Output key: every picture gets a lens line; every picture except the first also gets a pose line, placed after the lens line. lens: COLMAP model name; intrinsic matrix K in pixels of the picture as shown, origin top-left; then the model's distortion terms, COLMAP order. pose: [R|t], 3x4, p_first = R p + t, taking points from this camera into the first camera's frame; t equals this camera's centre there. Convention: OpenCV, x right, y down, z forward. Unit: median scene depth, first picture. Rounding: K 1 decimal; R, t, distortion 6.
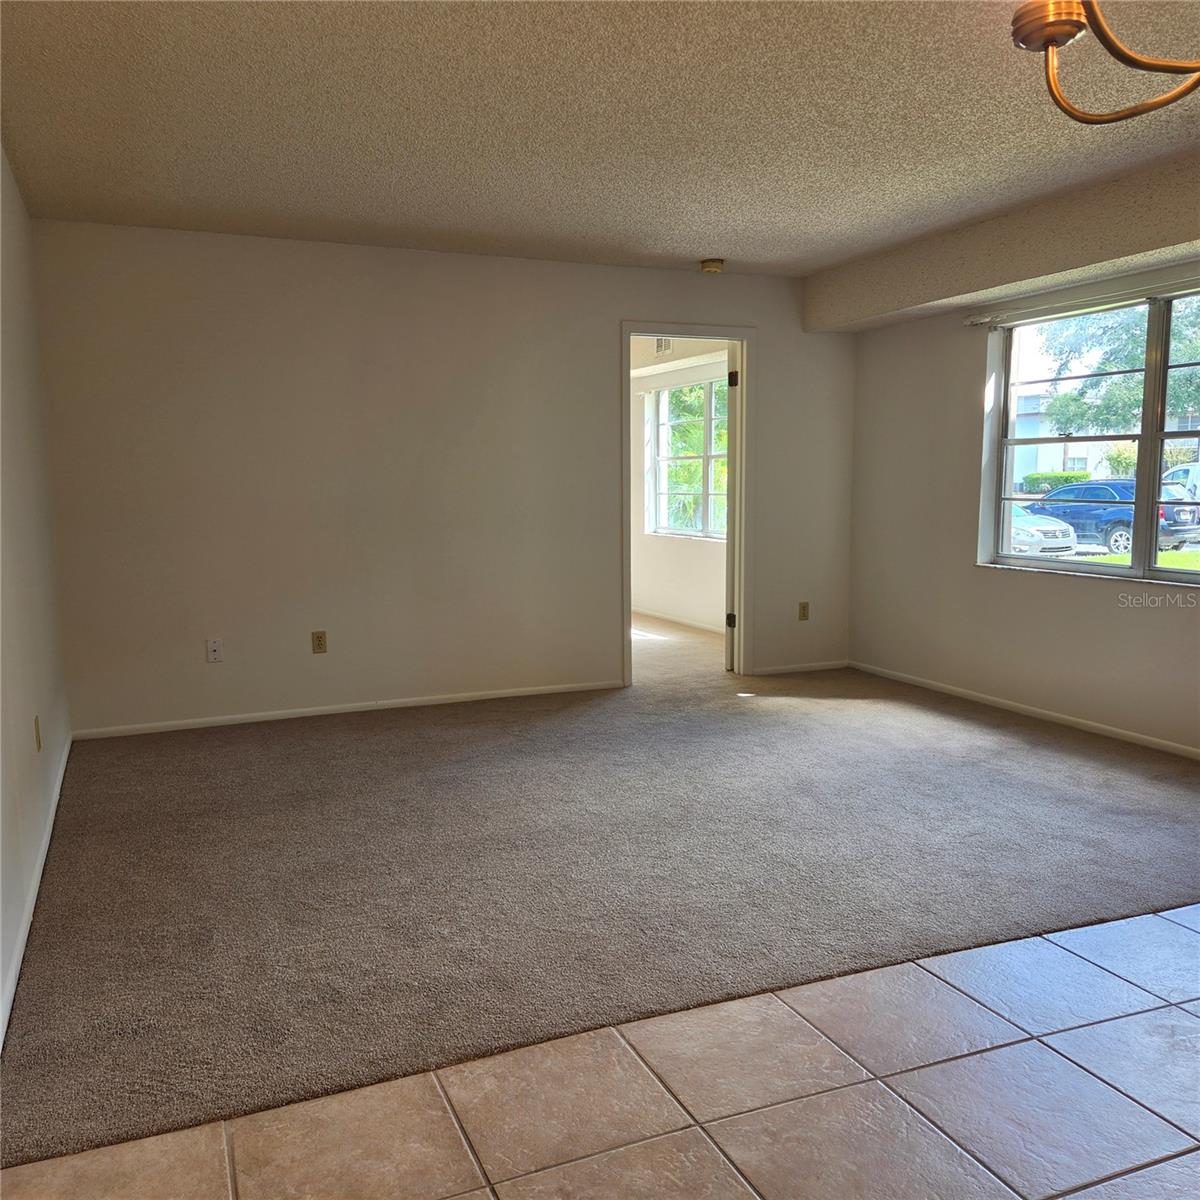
lens RADIAL K [[1067.1, 0, 600.0], [0, 1067.1, 600.0], [0, 0, 1]] dist [0.008640, 0.007183]
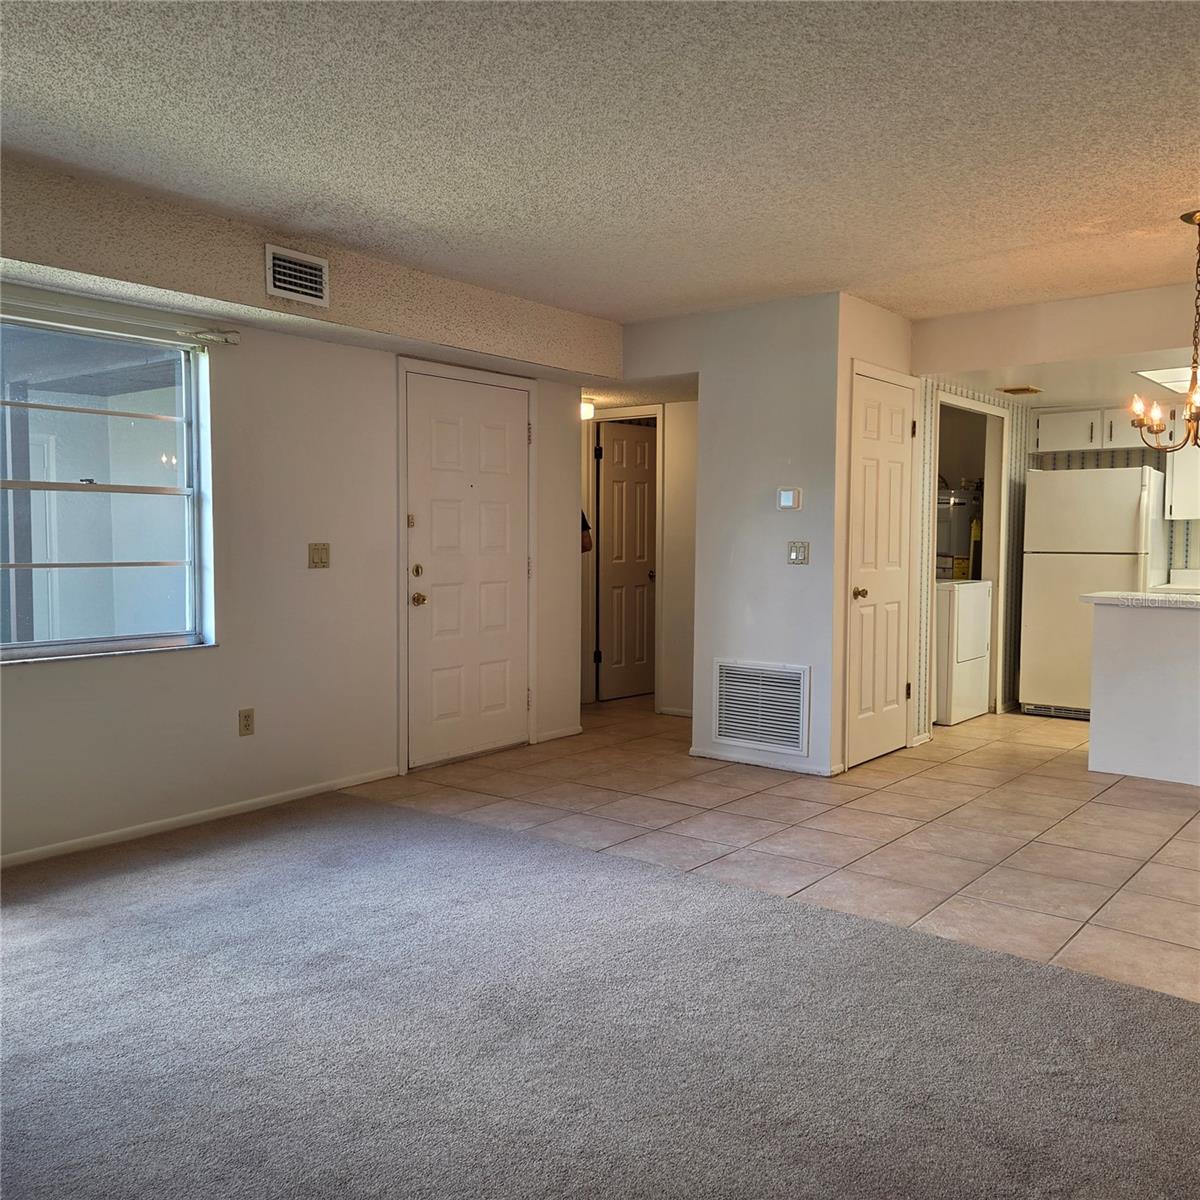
lens RADIAL K [[1067.1, 0, 600.0], [0, 1067.1, 600.0], [0, 0, 1]] dist [0.008640, 0.007183]
pose [[-0.463135, -0.044263, 0.885182, -0.433132], [0.105270, 0.988935, 0.104529, -0.107532], [-0.880014, 0.141594, -0.453351, 1.019330]]
